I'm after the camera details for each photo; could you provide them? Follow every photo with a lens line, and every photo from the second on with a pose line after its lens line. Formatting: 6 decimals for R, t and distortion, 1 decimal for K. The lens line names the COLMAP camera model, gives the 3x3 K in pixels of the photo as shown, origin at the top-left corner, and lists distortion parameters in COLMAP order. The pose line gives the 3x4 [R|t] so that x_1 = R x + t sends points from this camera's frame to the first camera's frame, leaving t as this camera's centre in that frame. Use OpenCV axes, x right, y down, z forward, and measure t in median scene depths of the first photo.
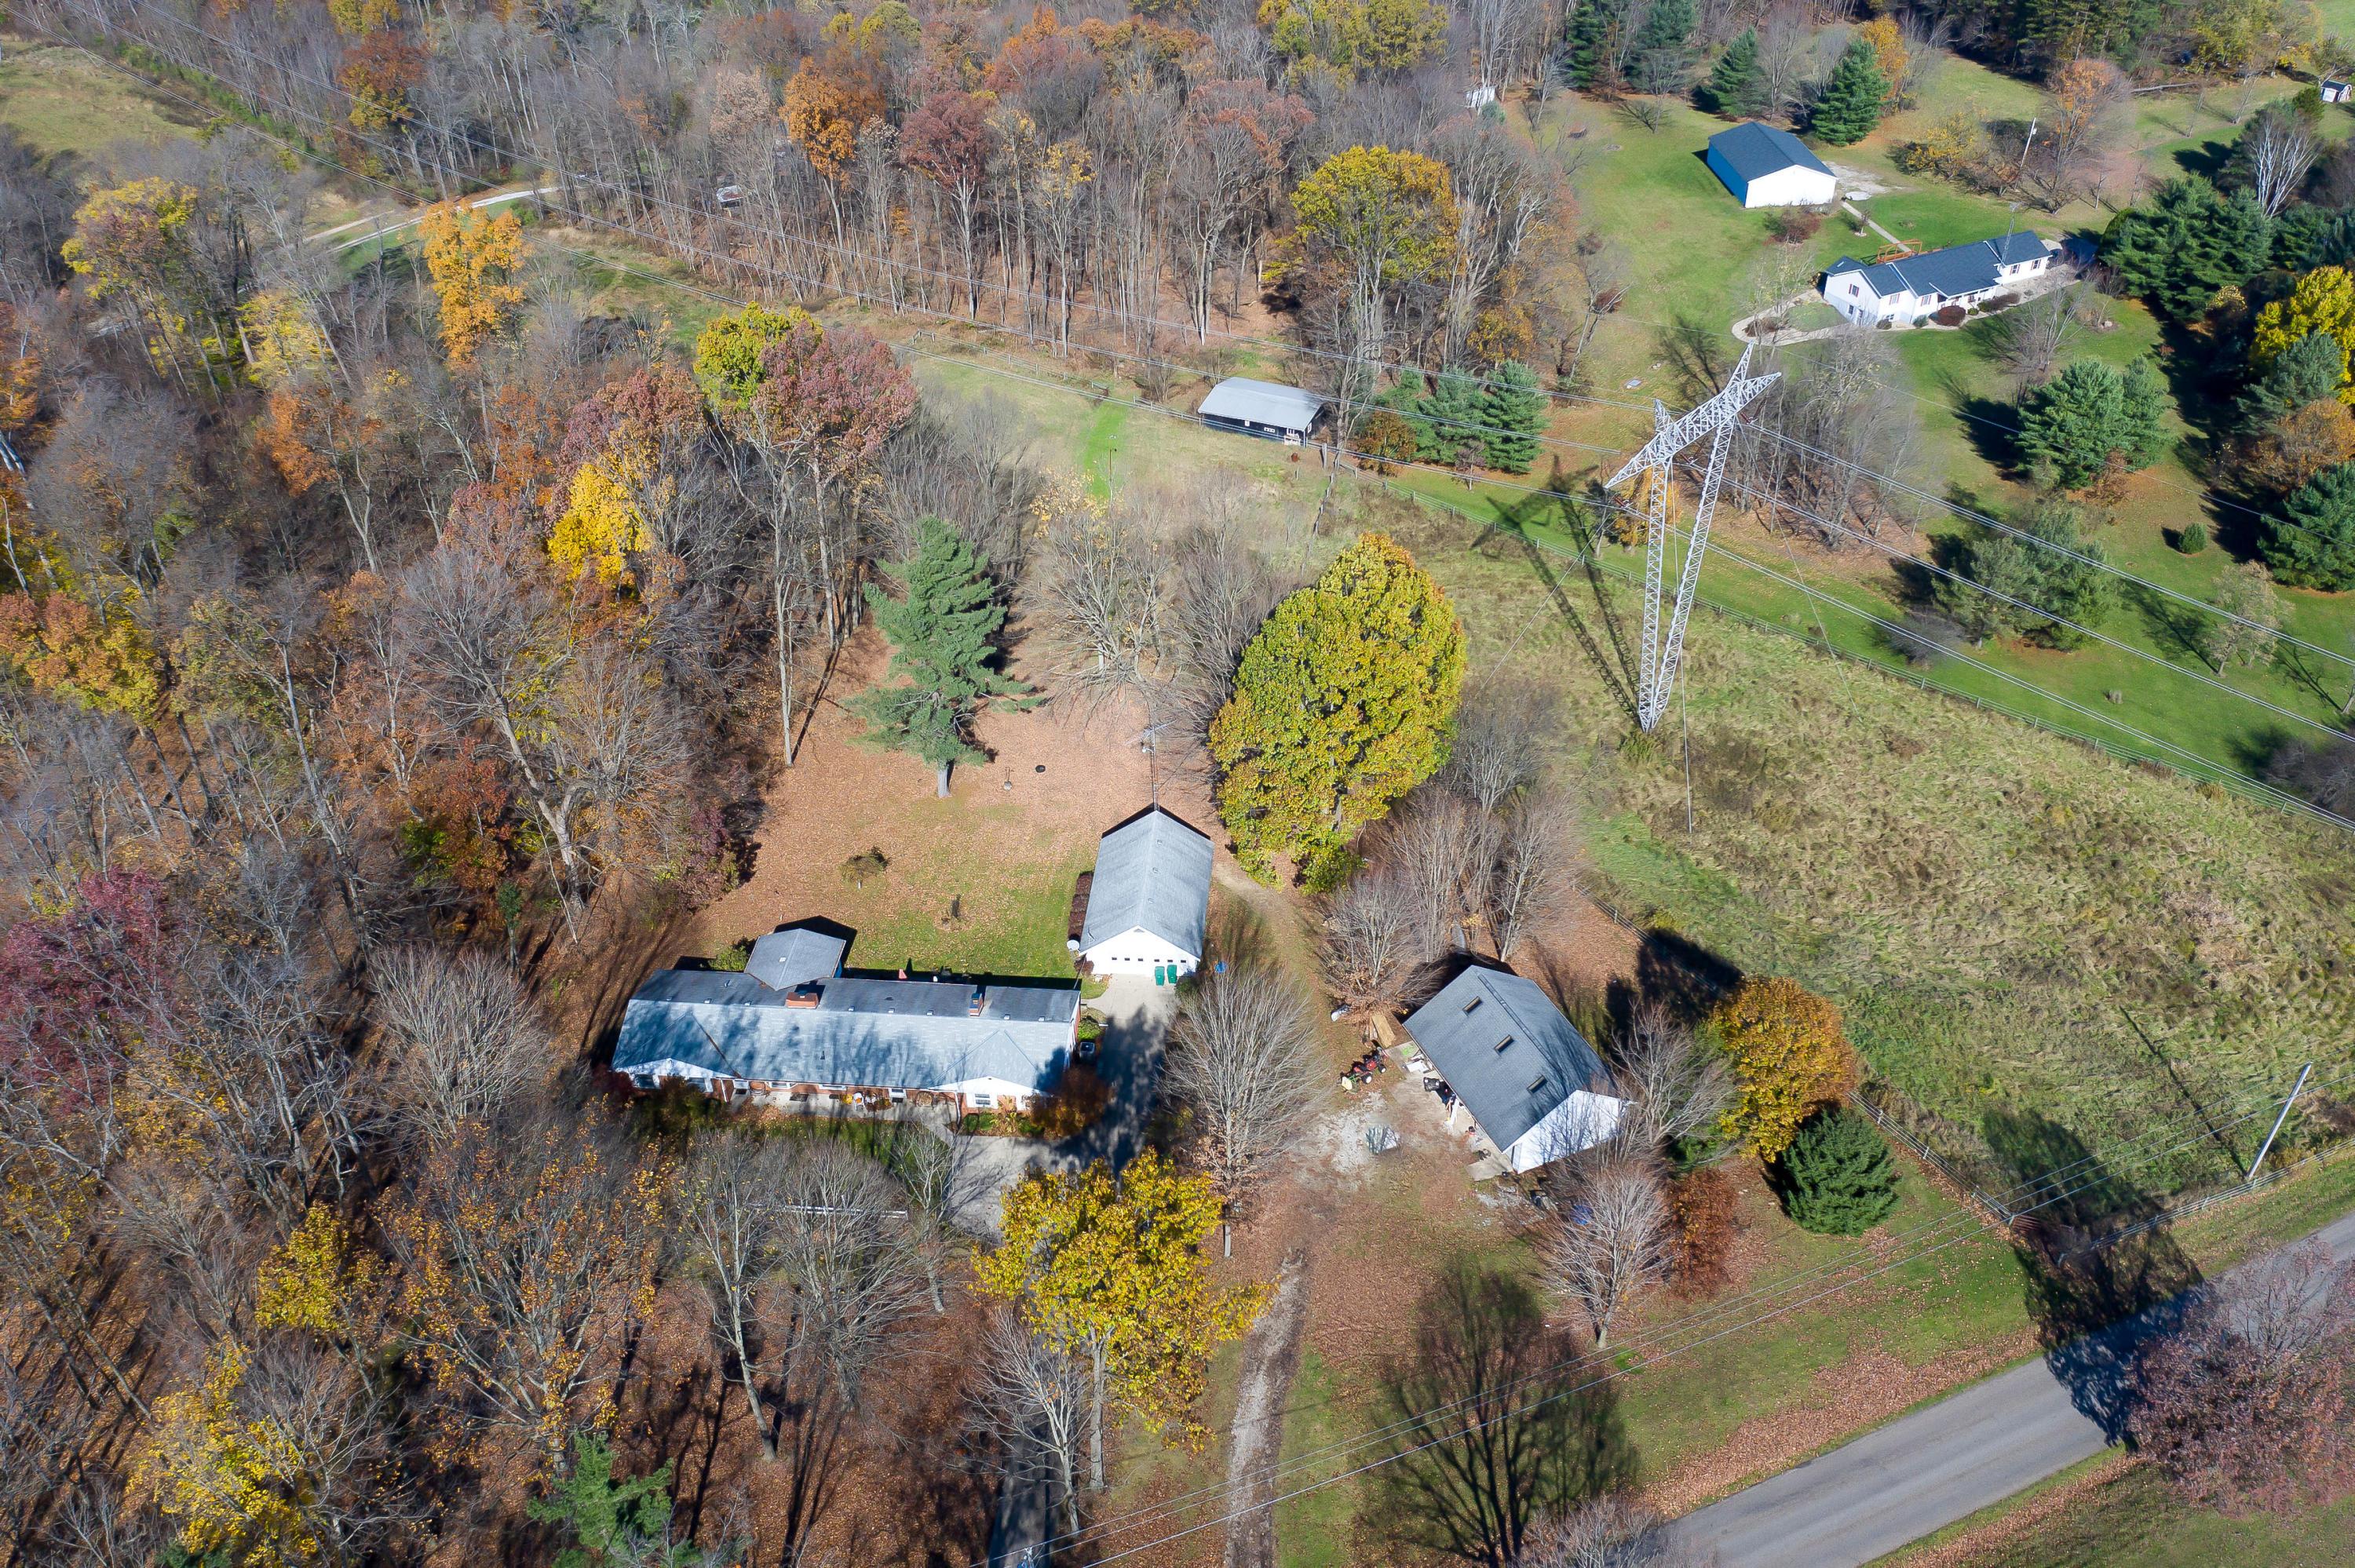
lens RADIAL K [[1850.9, 0, 1164.9], [0, 1850.9, 784.8], [0, 0, 1]] dist [-0.029873, 0.000121]
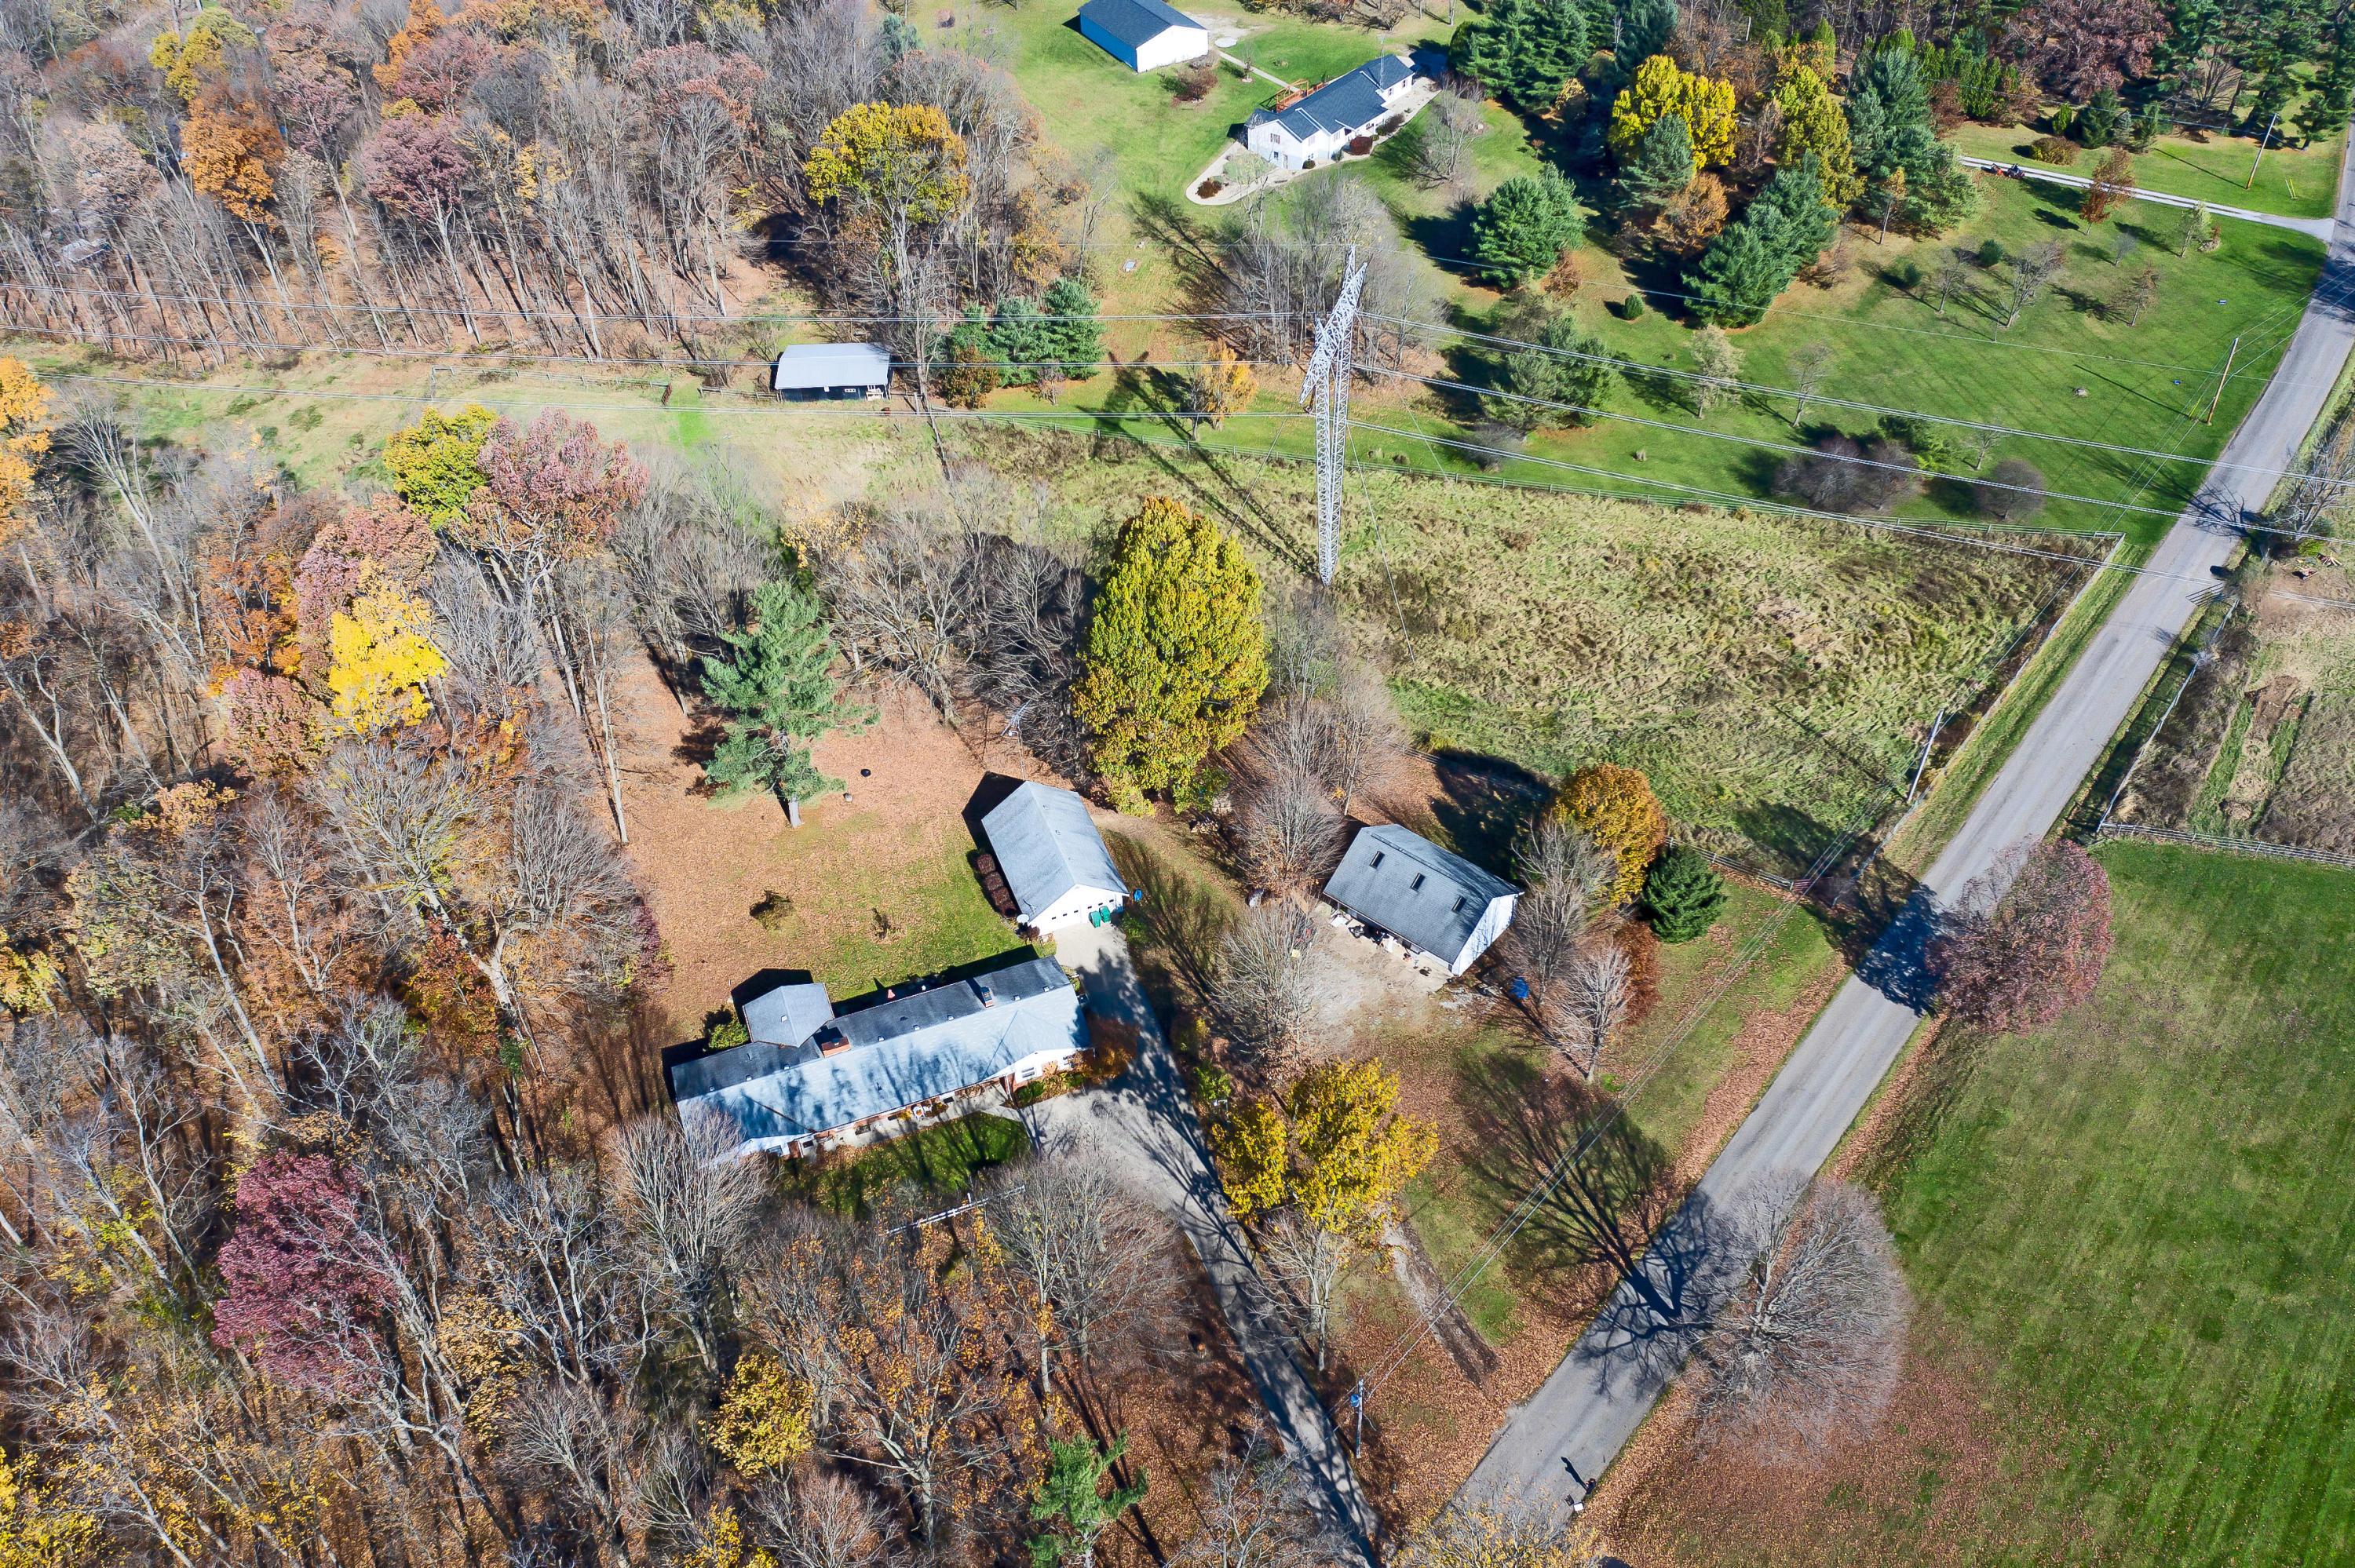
lens RADIAL K [[1850.9, 0, 1167.2], [0, 1850.9, 788.4], [0, 0, 1]] dist [-0.029873, 0.000121]
pose [[0.897561, -0.302764, 0.320497, -0.282862], [0.271530, 0.952311, 0.139193, -0.112152], [-0.347356, -0.037910, 0.936967, -0.079582]]
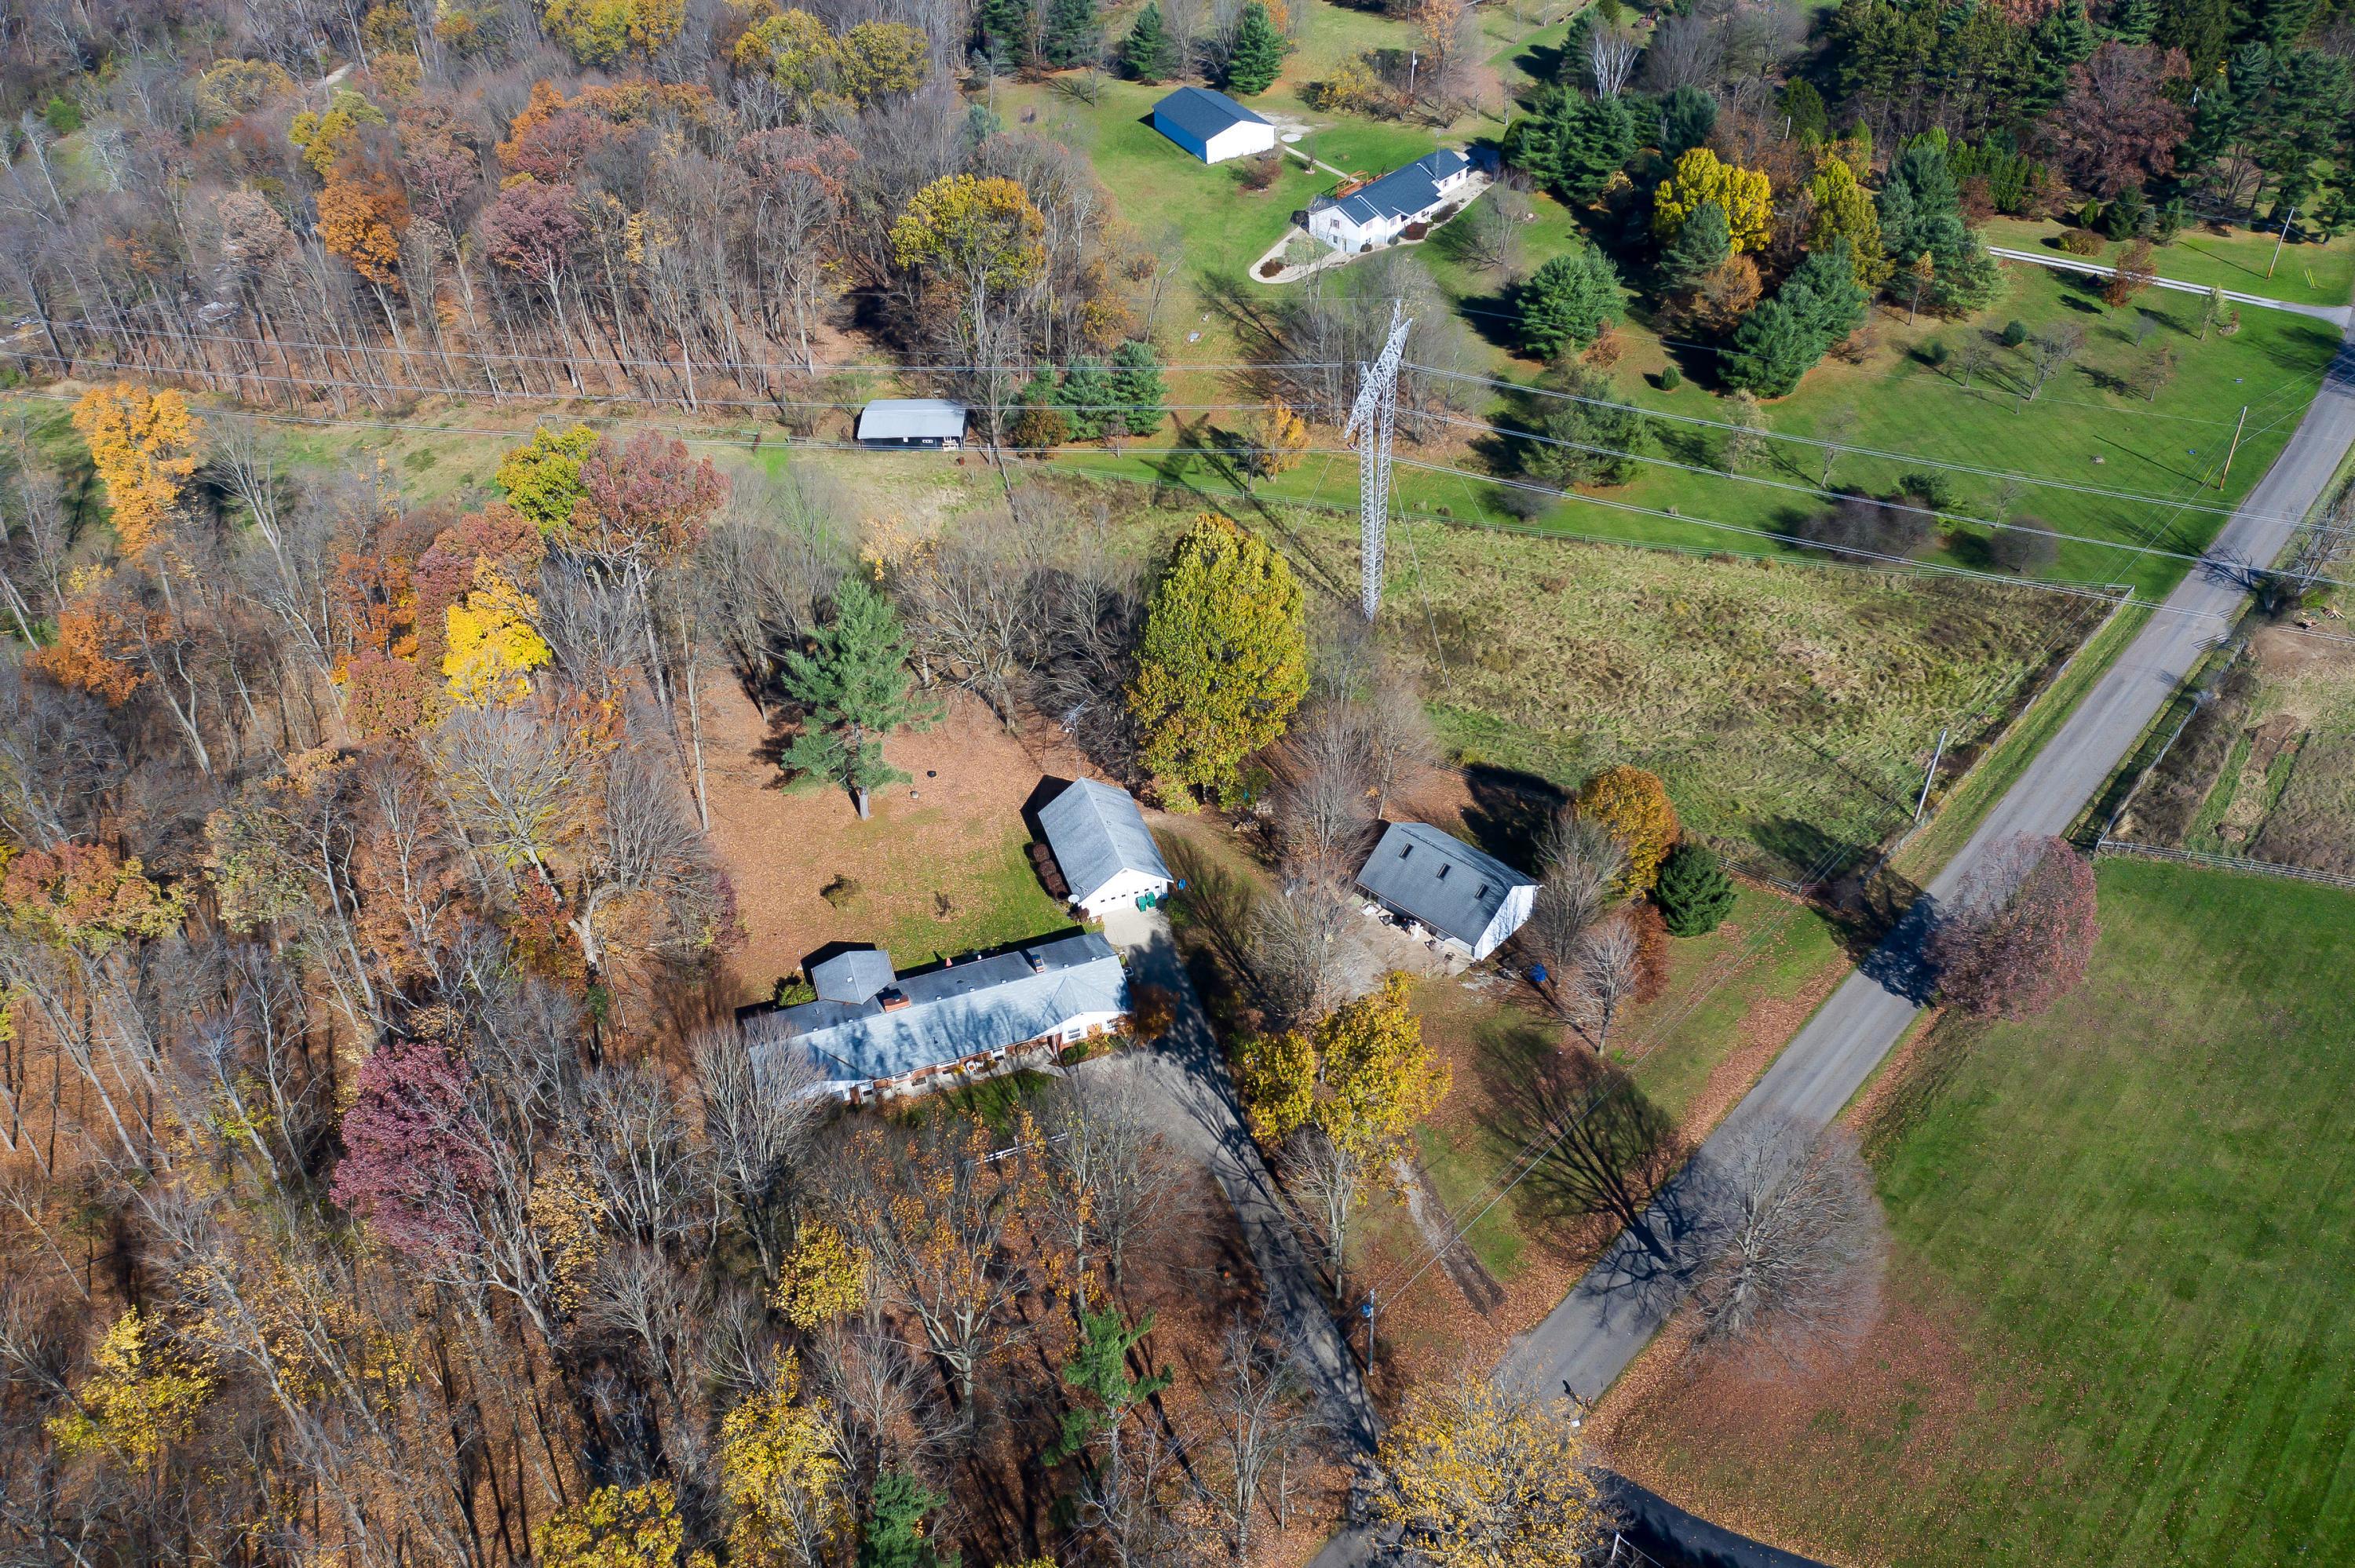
lens RADIAL K [[1850.9, 0, 1169.1], [0, 1850.9, 790.1], [0, 0, 1]] dist [-0.029873, 0.000121]
pose [[0.914501, -0.261525, 0.308695, -0.318747], [0.251633, 0.965126, 0.072195, -0.049291], [-0.316811, 0.011655, 0.948417, -0.155340]]
